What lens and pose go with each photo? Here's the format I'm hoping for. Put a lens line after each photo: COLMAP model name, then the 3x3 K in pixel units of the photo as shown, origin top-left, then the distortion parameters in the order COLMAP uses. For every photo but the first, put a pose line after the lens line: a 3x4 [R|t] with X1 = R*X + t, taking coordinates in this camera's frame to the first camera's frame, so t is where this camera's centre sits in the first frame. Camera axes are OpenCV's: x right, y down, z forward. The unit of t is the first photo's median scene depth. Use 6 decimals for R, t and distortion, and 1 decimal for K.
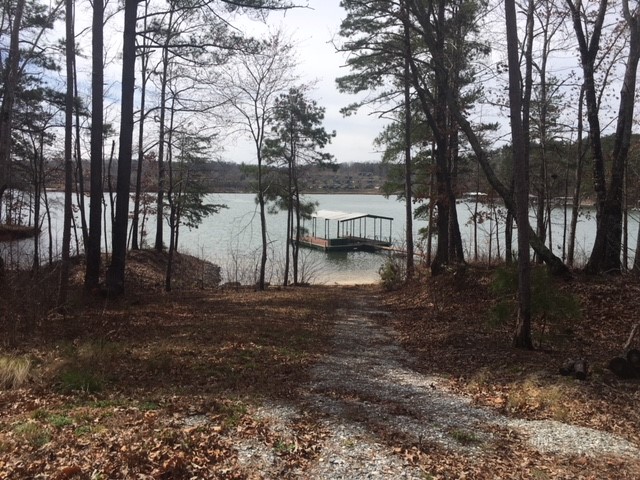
lens RADIAL K [[549.0, 0, 319.7], [0, 549.0, 240.0], [0, 0, 1]] dist [0.075104, -0.089676]
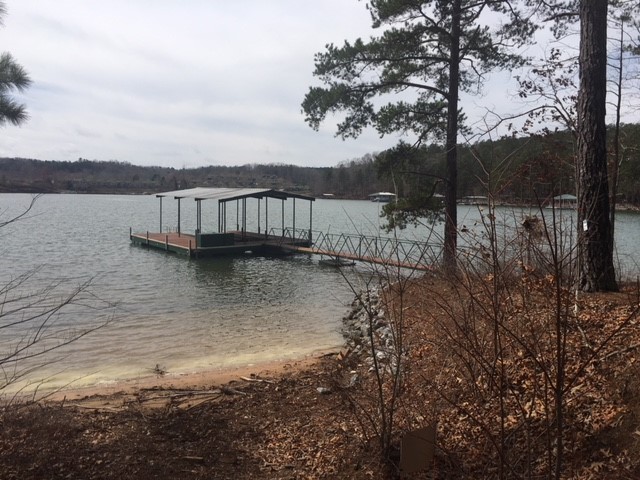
lens RADIAL K [[549.0, 0, 319.5], [0, 549.0, 239.4], [0, 0, 1]] dist [0.075104, -0.089676]
pose [[0.985099, -0.008588, 0.171773, 0.039568], [0.010106, 0.999917, -0.007964, 0.008398], [-0.171690, 0.009582, 0.985104, 0.433583]]
